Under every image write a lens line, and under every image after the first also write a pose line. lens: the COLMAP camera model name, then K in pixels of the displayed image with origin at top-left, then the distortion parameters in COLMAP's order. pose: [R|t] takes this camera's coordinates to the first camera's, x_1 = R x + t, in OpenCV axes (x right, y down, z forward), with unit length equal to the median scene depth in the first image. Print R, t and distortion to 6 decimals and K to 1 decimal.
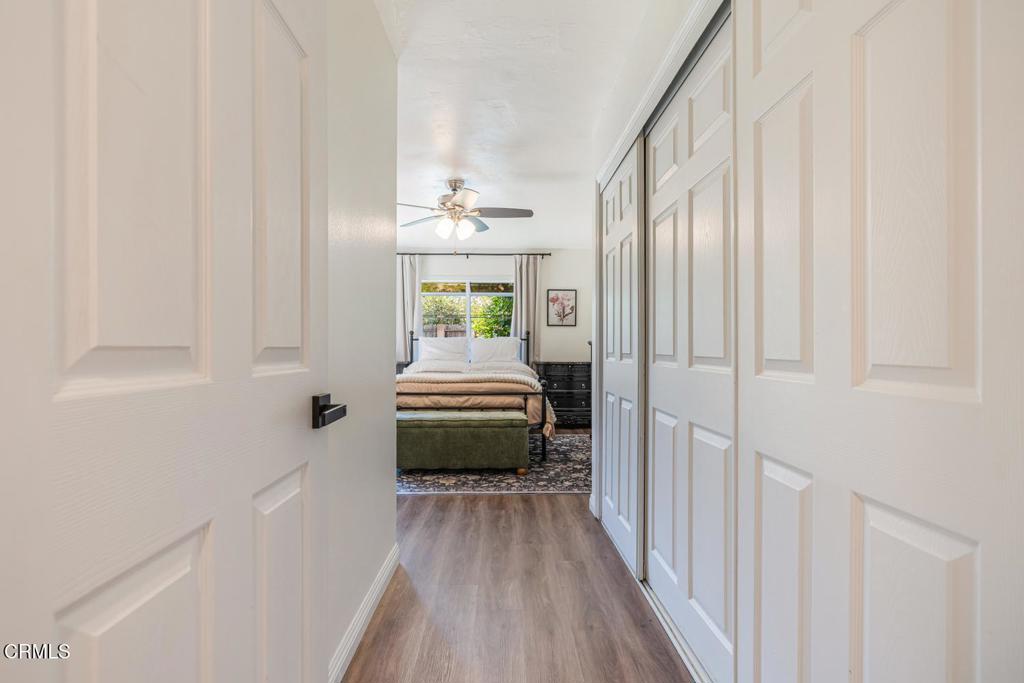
lens RADIAL K [[472.5, 0, 513.0], [0, 472.5, 345.2], [0, 0, 1]] dist [-0.005410, 0.001772]
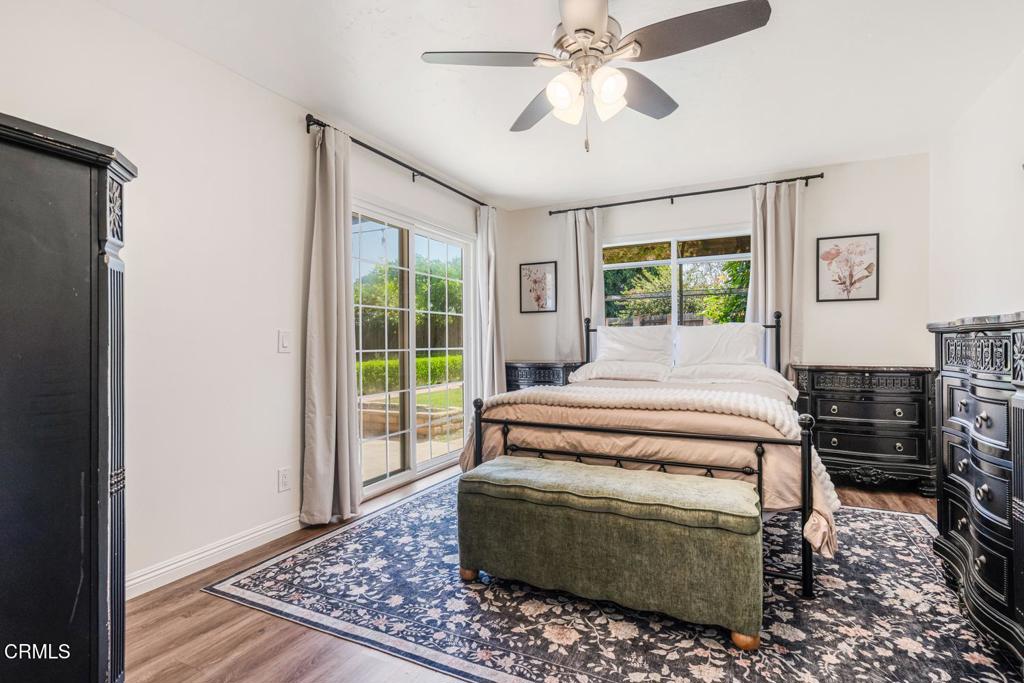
lens RADIAL K [[496.0, 0, 508.8], [0, 496.0, 342.4], [0, 0, 1]] dist [-0.001349, 0.001646]
pose [[0.883165, -0.007996, -0.468994, 0.035494], [0.011823, 0.999917, 0.005215, 0.000566], [0.468913, -0.010151, 0.883186, 0.429762]]
